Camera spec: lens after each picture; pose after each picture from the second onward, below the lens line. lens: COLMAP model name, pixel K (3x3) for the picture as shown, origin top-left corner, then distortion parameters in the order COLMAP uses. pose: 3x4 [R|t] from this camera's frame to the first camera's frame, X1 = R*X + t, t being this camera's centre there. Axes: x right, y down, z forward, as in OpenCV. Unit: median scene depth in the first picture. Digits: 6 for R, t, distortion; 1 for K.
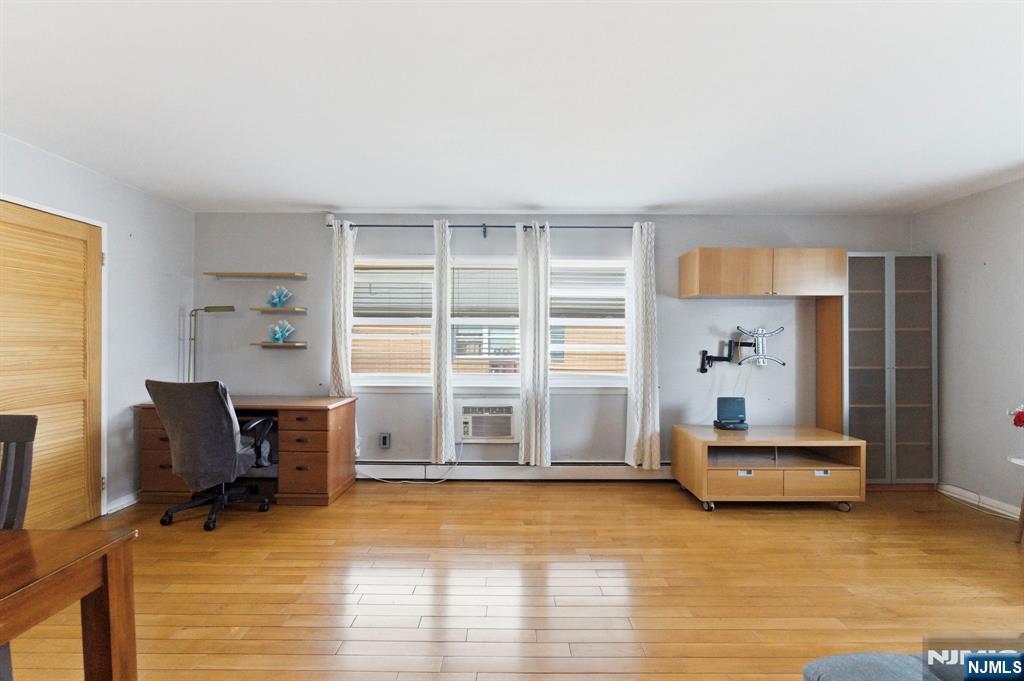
lens RADIAL K [[421.6, 0, 509.0], [0, 421.6, 345.6], [0, 0, 1]] dist [-0.002166, 0.001194]
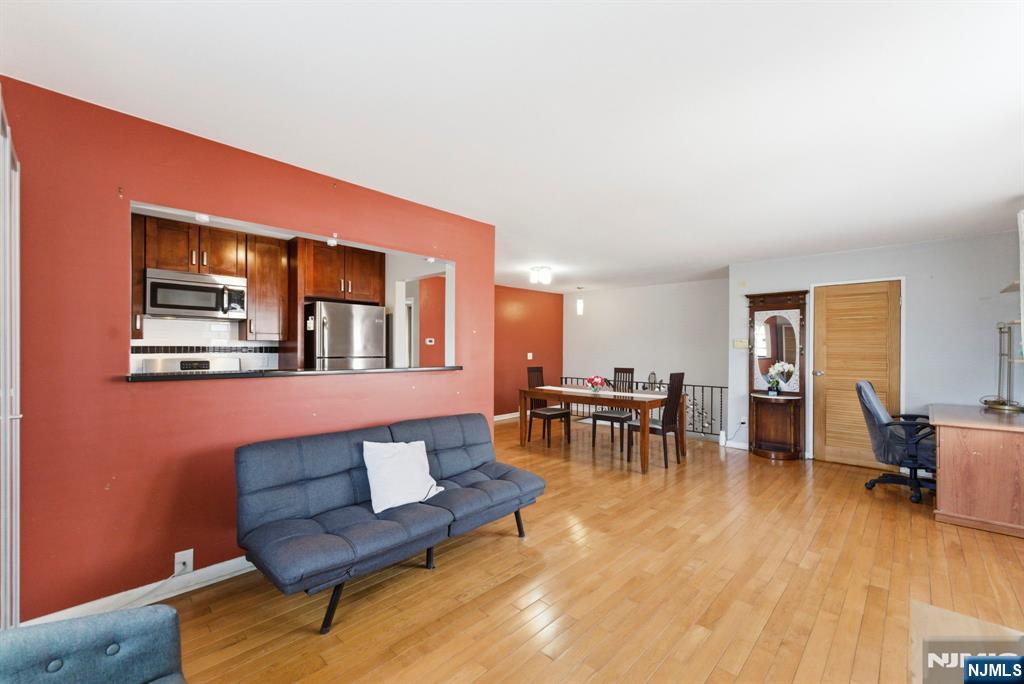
lens RADIAL K [[421.6, 0, 513.1], [0, 421.6, 347.5], [0, 0, 1]] dist [-0.002166, 0.001194]
pose [[-0.688619, -0.009689, -0.725059, 0.862353], [-0.009458, 0.999946, -0.004379, -0.015632], [0.725062, 0.003842, -0.688673, 0.824734]]
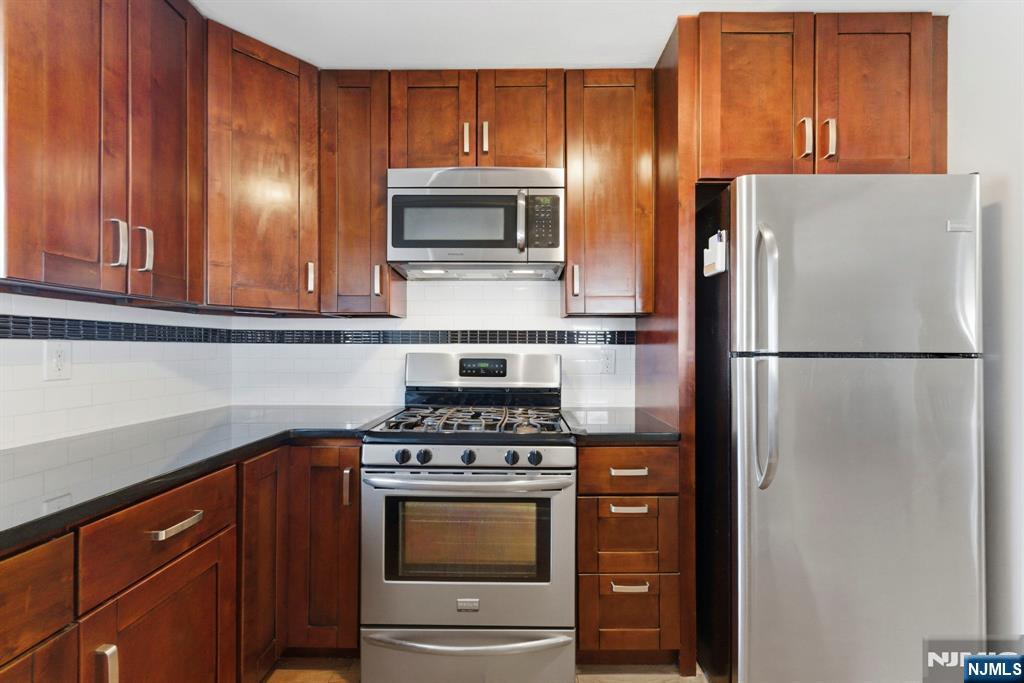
lens RADIAL K [[421.6, 0, 512.3], [0, 421.6, 348.8], [0, 0, 1]] dist [-0.002166, 0.001194]
pose [[-0.999899, -0.008792, 0.011198, 0.592923], [-0.008759, 0.999957, 0.003022, 0.007090], [-0.011224, 0.002923, -0.999933, 0.024429]]
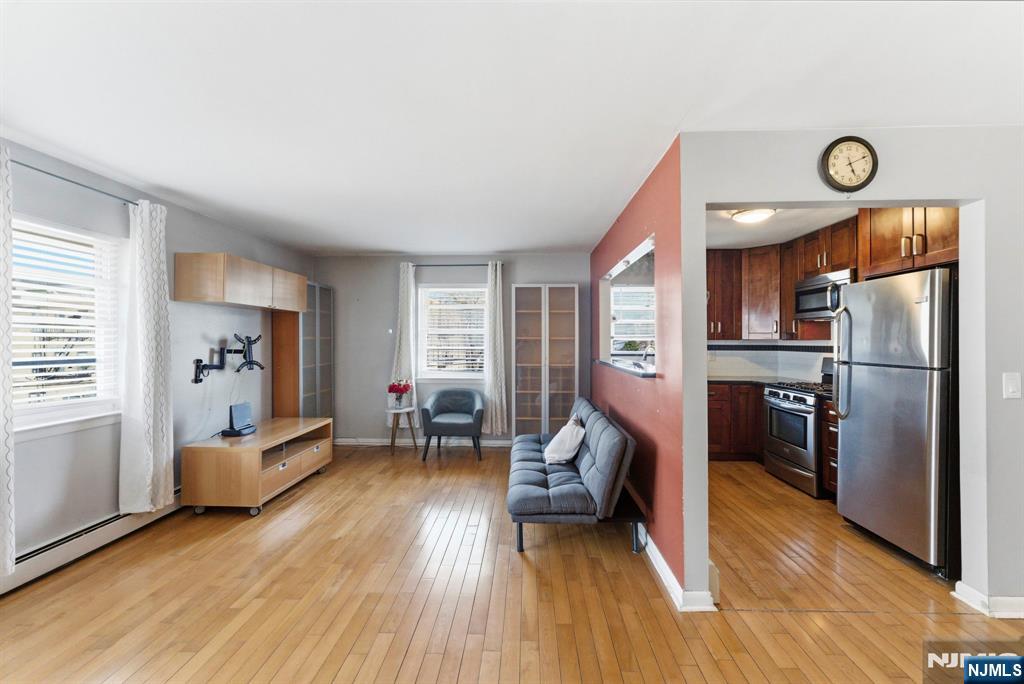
lens RADIAL K [[421.6, 0, 515.1], [0, 421.6, 340.4], [0, 0, 1]] dist [-0.002166, 0.001194]
pose [[0.032912, -0.004292, 0.999449, -0.452588], [-0.000855, 0.999990, 0.004322, -0.034962], [-0.999458, -0.000997, 0.032908, 0.281794]]
